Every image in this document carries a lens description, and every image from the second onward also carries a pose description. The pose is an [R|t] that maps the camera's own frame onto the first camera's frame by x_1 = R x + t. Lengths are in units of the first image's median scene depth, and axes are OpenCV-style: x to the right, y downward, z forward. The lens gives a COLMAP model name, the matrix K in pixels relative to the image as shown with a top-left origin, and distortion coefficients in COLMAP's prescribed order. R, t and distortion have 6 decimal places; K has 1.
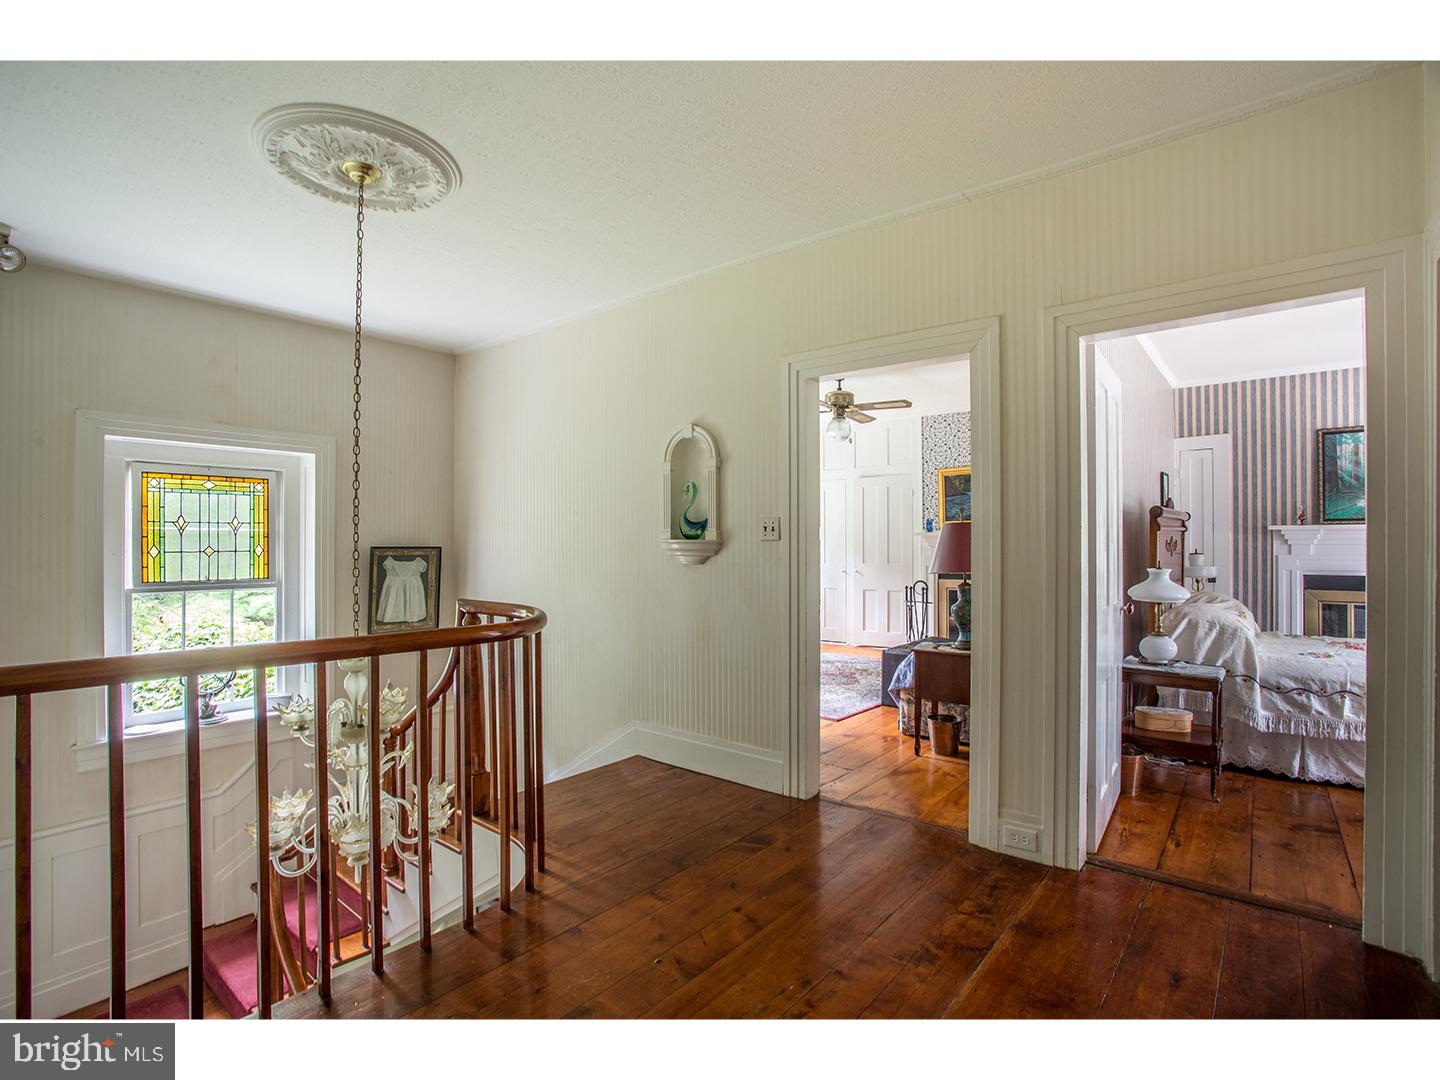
lens RADIAL K [[681.8, 0, 718.1], [0, 681.8, 545.9], [0, 0, 1]] dist [-0.035108, 0.002375]
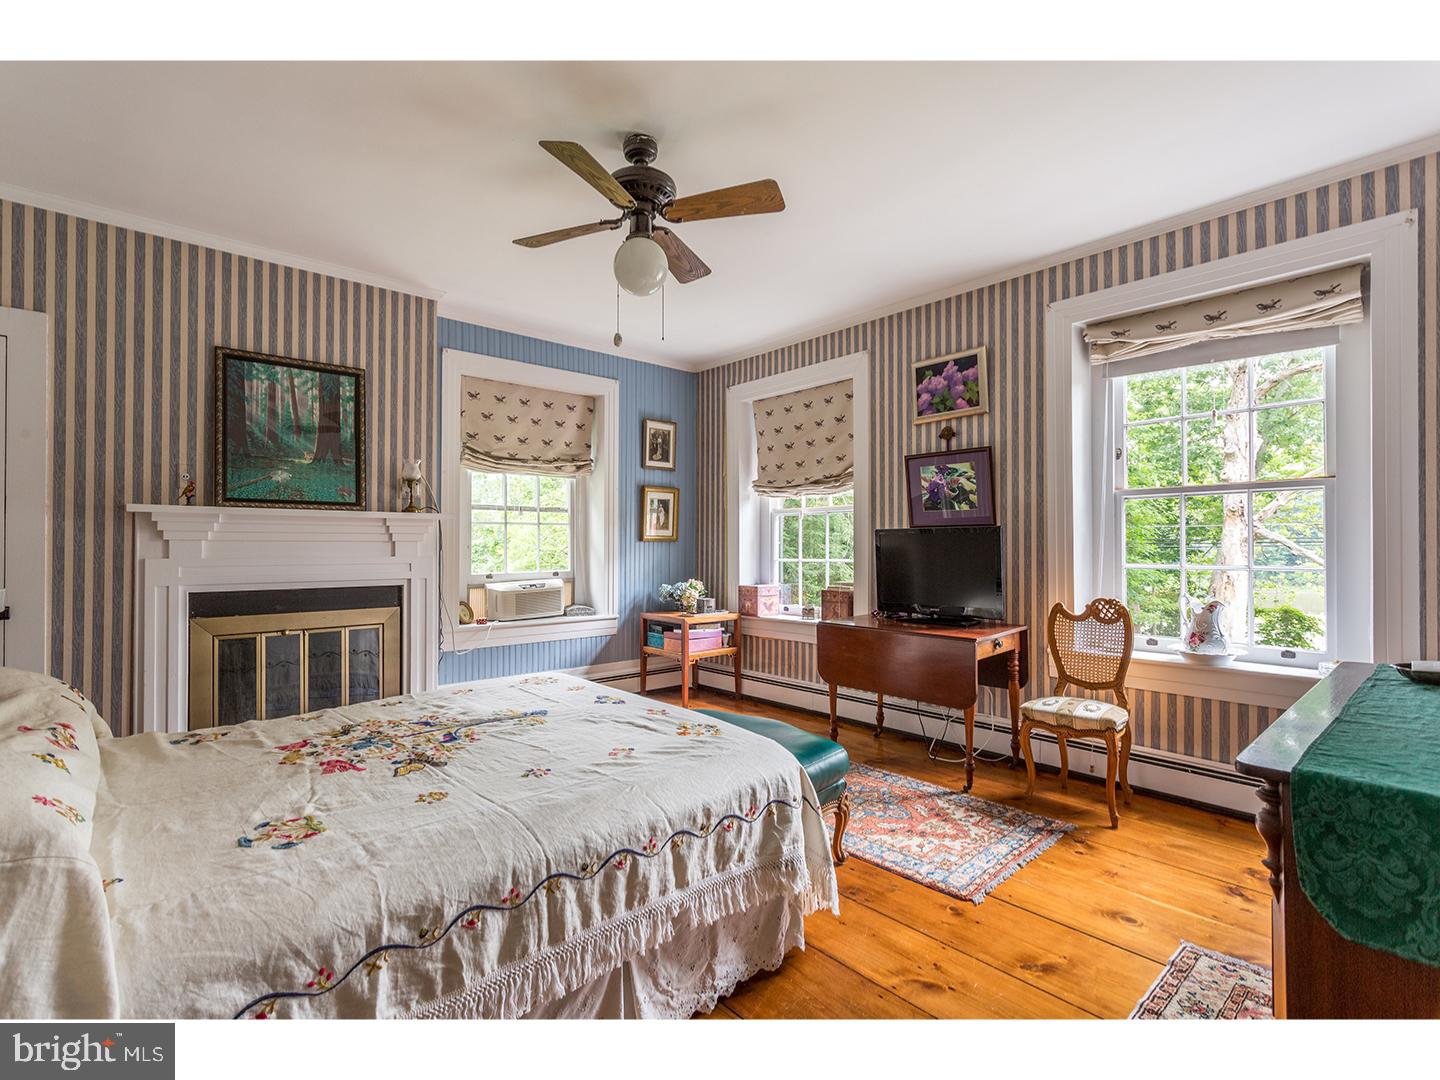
lens RADIAL K [[685.1, 0, 705.6], [0, 685.1, 541.5], [0, 0, 1]] dist [-0.012936, -0.000430]
pose [[0.161408, 0.005343, 0.986873, 0.367093], [-0.002529, 0.999984, -0.005001, 0.001048], [-0.986885, -0.001688, 0.161419, 0.457421]]
